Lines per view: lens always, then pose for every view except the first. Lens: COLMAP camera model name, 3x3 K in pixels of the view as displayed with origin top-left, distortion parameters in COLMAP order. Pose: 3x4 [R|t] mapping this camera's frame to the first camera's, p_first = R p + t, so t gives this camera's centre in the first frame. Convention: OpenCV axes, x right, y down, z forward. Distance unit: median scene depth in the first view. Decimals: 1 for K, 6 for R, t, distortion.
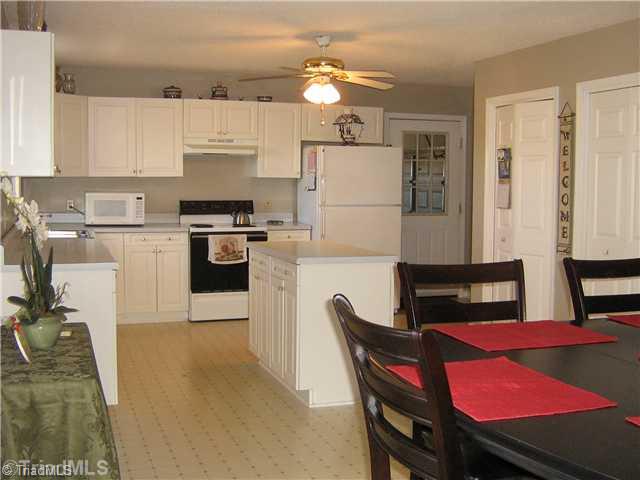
lens RADIAL K [[806.7, 0, 327.4], [0, 806.7, 238.8], [0, 0, 1]] dist [-0.099946, -0.025195]
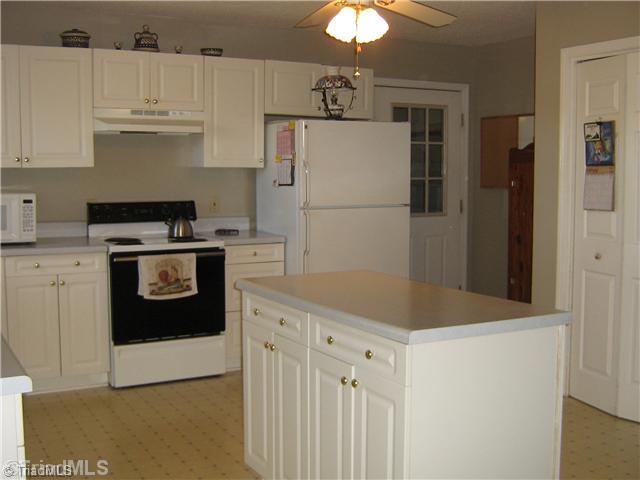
lens RADIAL K [[806.7, 0, 327.4], [0, 806.7, 238.8], [0, 0, 1]] dist [-0.099946, -0.025195]
pose [[0.986148, -0.021746, 0.164438, -0.099636], [0.019640, 0.999703, 0.014425, -0.024252], [-0.164703, -0.010995, 0.986282, 0.321846]]
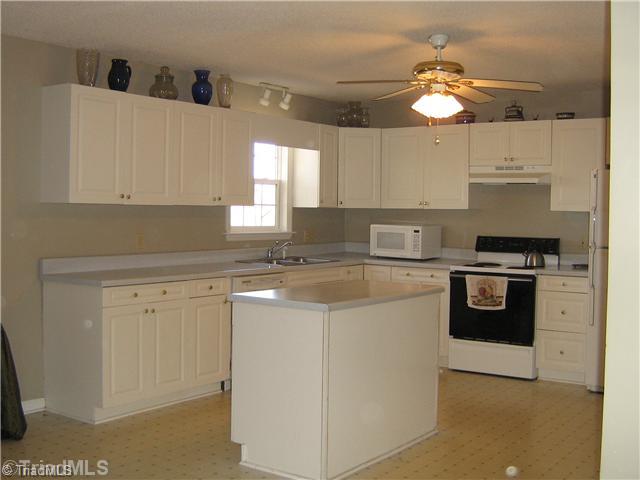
lens RADIAL K [[806.7, 0, 327.4], [0, 806.7, 238.8], [0, 0, 1]] dist [-0.099946, -0.025195]
pose [[0.578511, 0.029903, -0.815126, 0.466583], [-0.072020, 0.997297, -0.014528, -0.019462], [0.812489, 0.067110, 0.579101, 0.347617]]
